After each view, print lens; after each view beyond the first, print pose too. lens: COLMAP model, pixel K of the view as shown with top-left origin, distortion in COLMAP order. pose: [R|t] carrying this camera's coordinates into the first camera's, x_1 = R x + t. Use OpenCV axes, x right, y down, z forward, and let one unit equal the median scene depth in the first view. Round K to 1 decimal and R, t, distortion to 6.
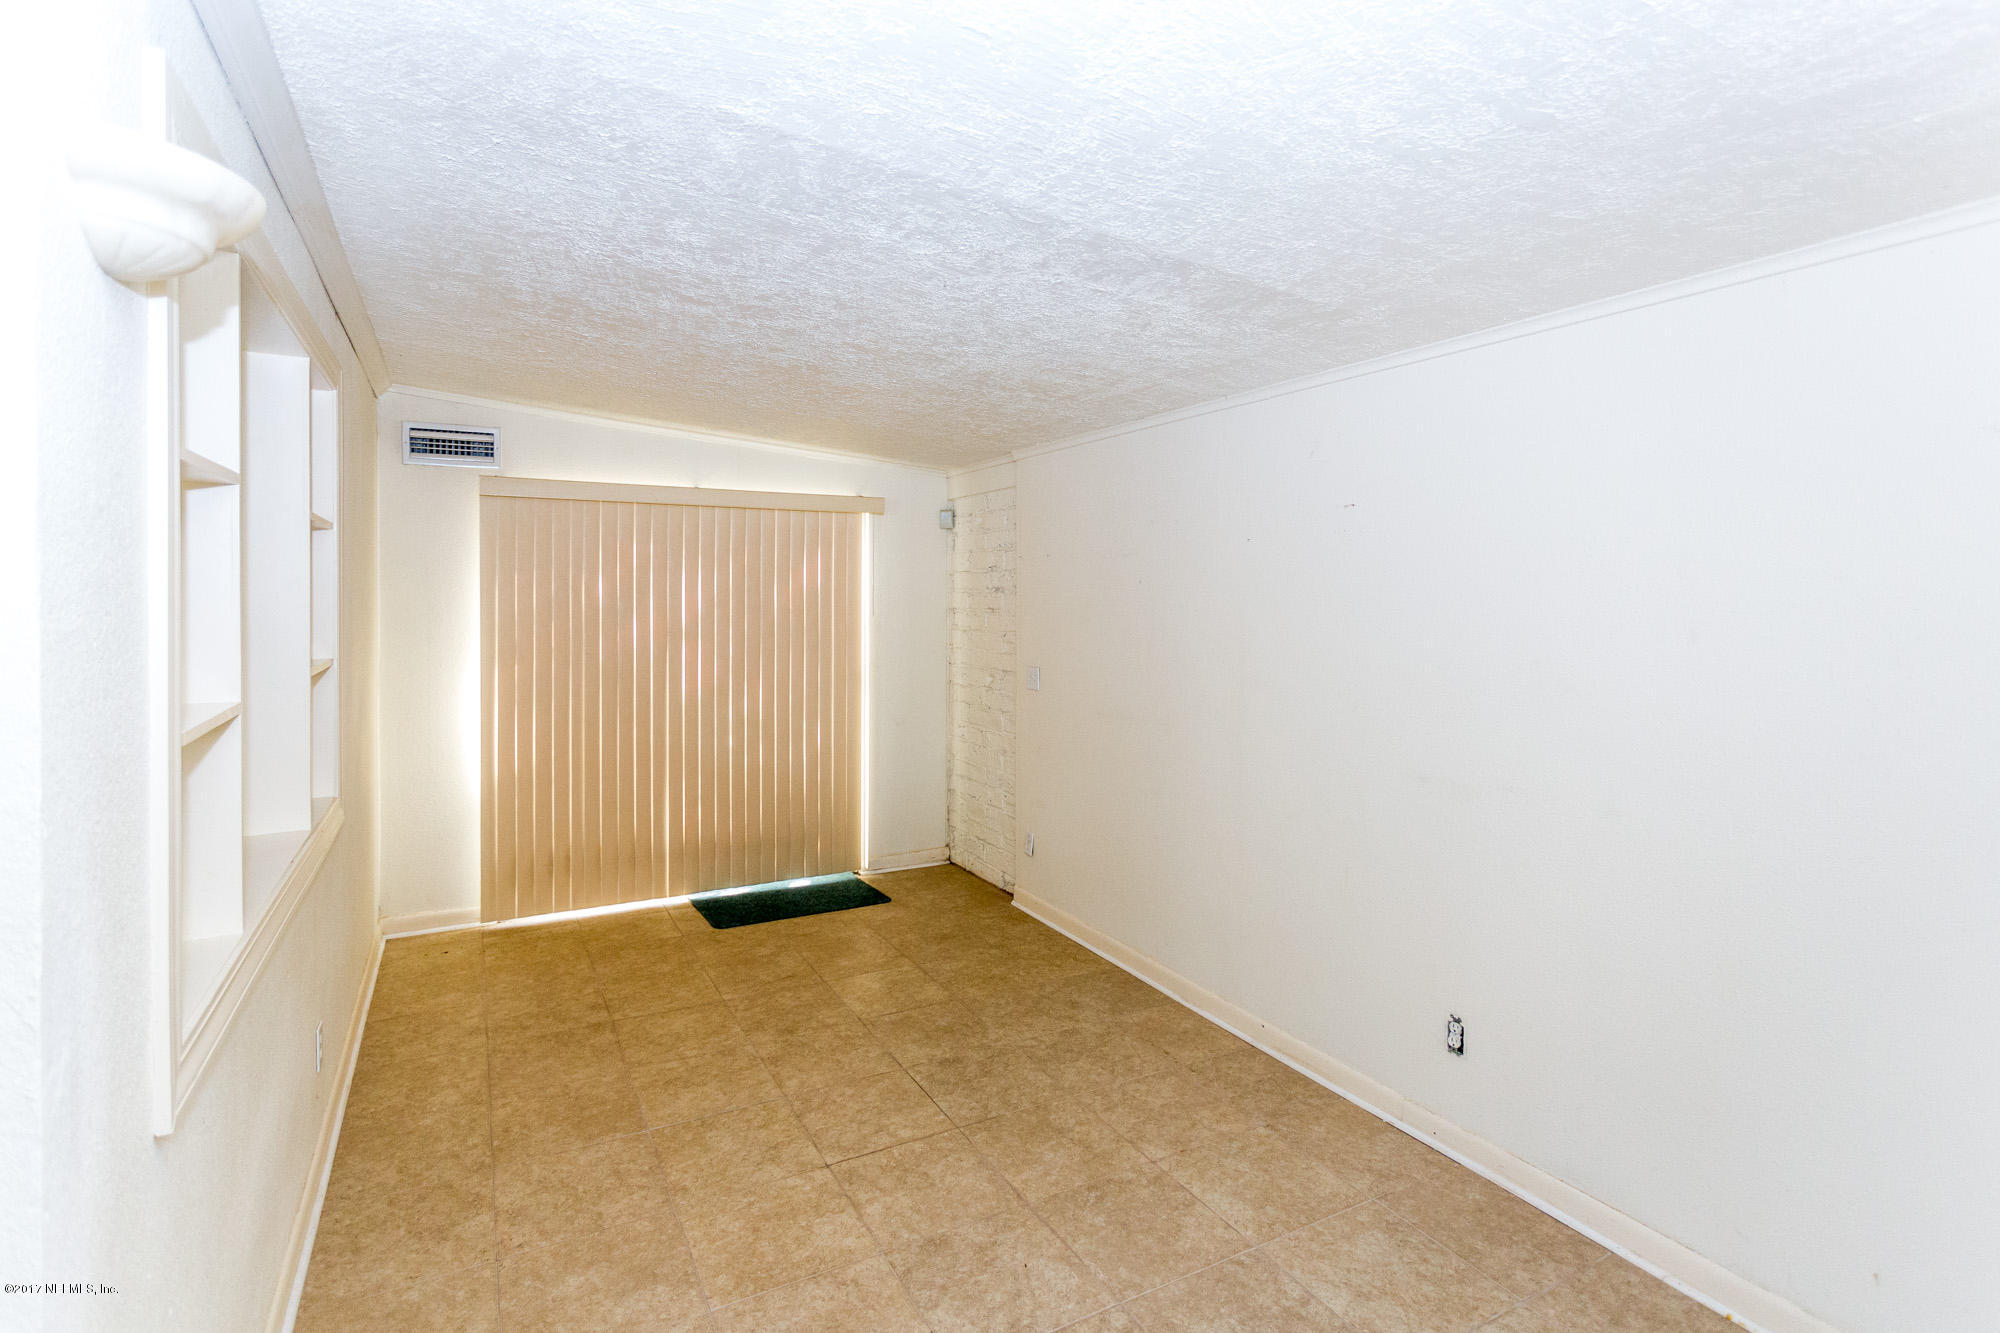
lens RADIAL K [[972.5, 0, 1000.0], [0, 972.5, 666.5], [0, 0, 1]] dist [0.001163, -0.000105]
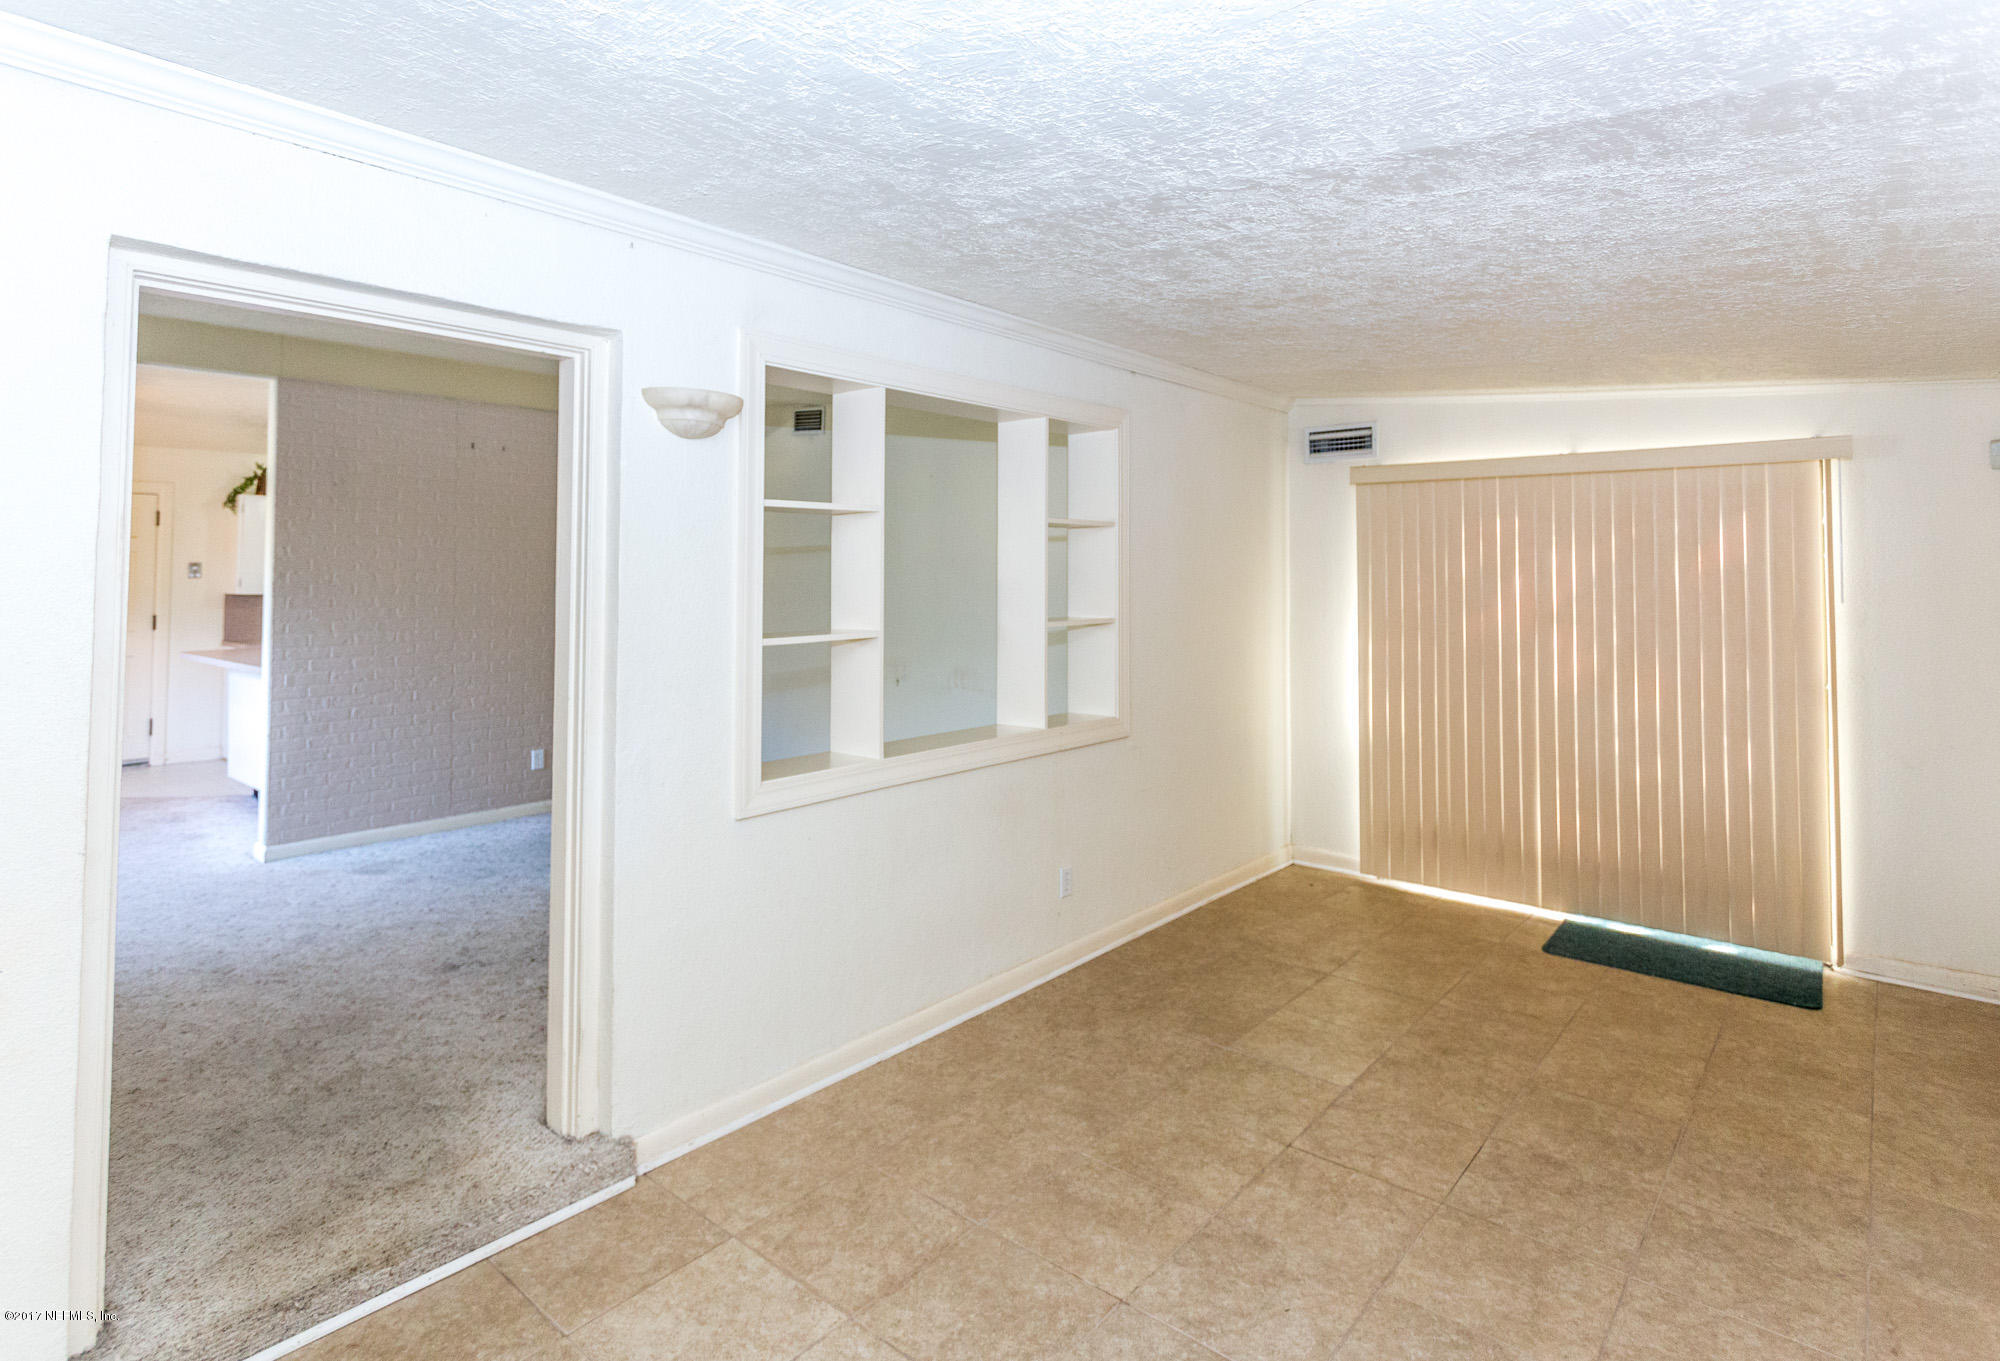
lens RADIAL K [[1043.6, 0, 999.2], [0, 1043.6, 629.3], [0, 0, 1]] dist [-0.002166, -0.000066]
pose [[0.358248, 0.049182, -0.932330, 0.443769], [-0.069644, 0.997237, 0.025845, -0.013288], [0.931025, 0.055672, 0.360683, 0.200598]]
